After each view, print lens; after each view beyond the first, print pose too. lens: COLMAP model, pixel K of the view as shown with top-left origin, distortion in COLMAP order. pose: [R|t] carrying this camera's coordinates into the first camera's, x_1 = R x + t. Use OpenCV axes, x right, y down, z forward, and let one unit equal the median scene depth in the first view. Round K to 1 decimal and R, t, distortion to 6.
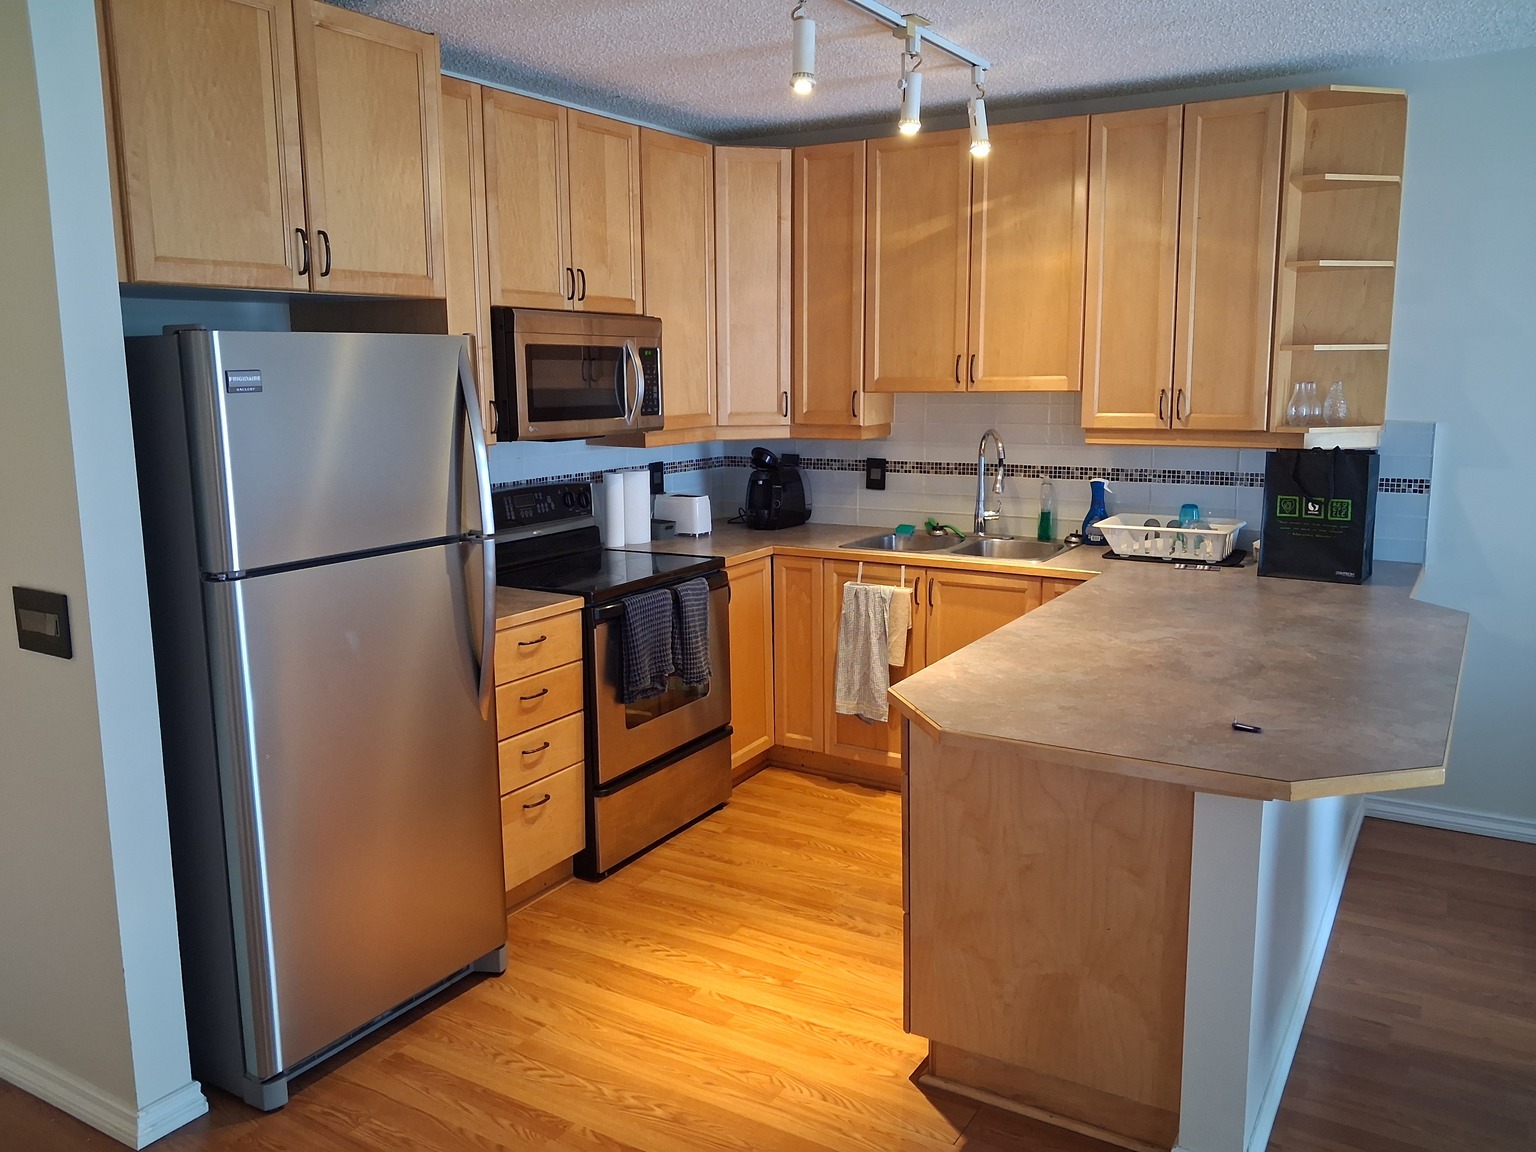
lens RADIAL K [[1216.7, 0, 767.6], [0, 1216.7, 565.6], [0, 0, 1]] dist [0.006534, 0.003914]
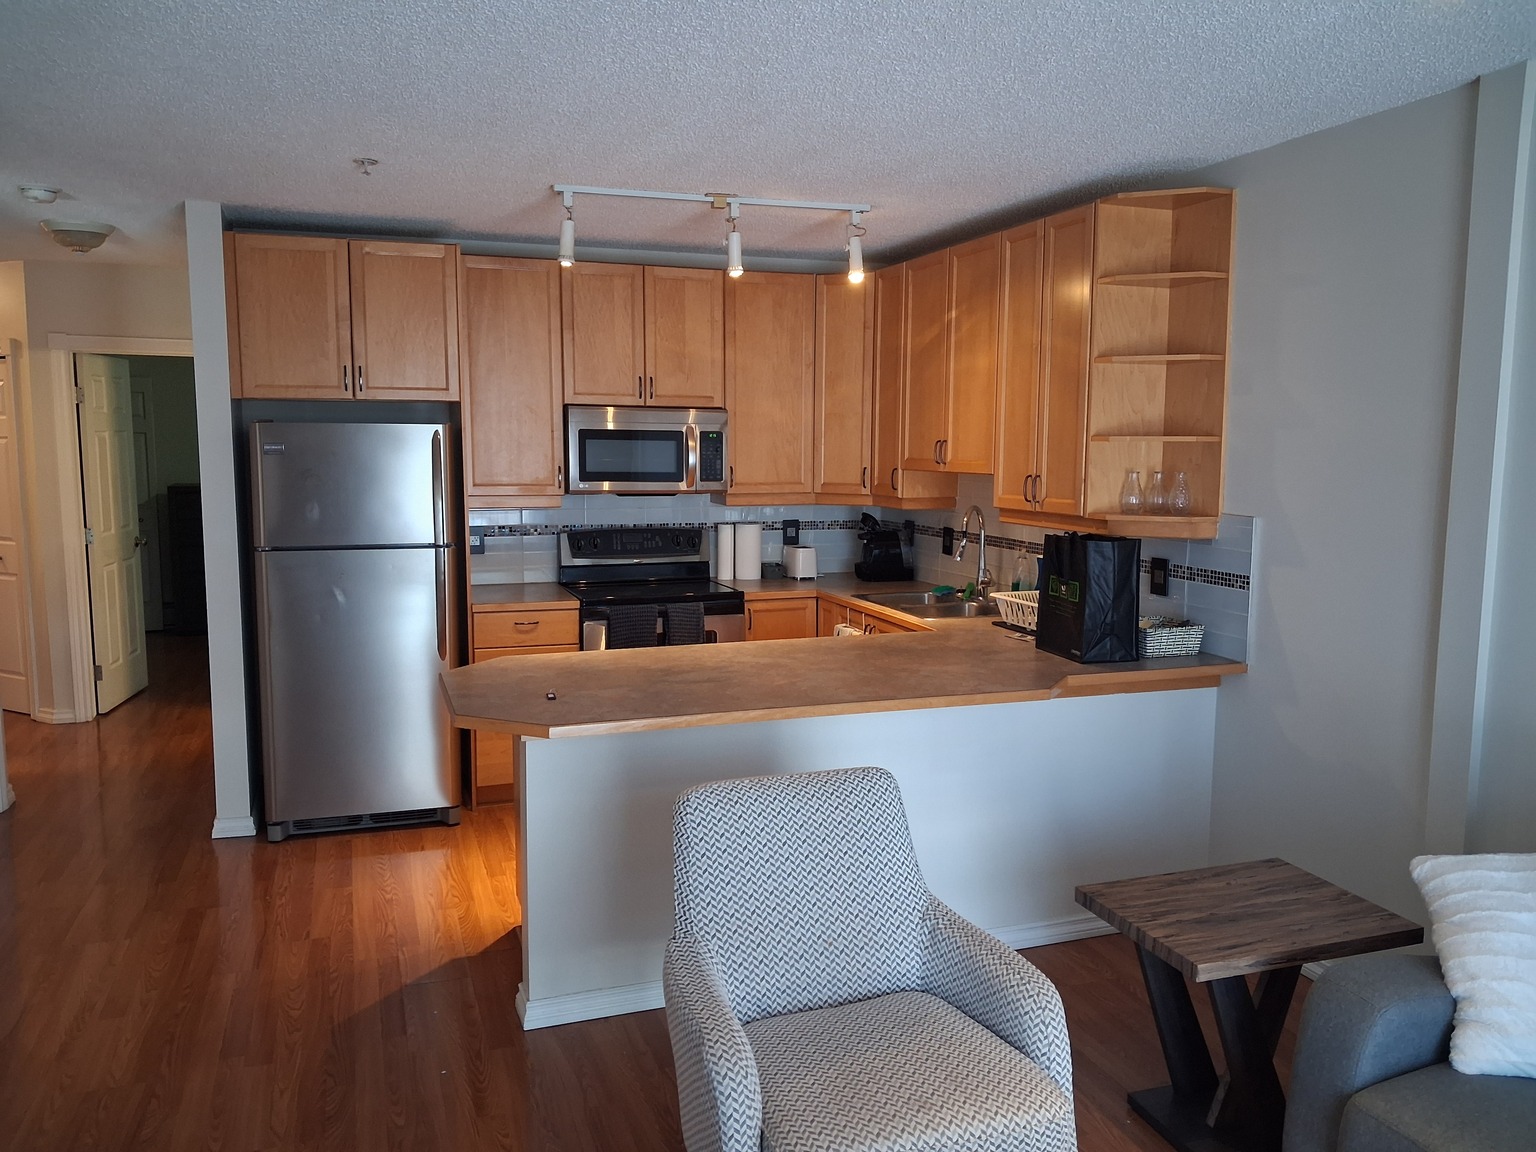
lens RADIAL K [[1192.3, 0, 768.0], [0, 1192.3, 576.0], [0, 0, 1]] dist [0.000374, -0.003186]
pose [[0.774694, 0.087298, -0.626282, 0.831409], [-0.117597, 0.993036, -0.007043, -0.018297], [0.621306, 0.079105, 0.779565, 0.020976]]
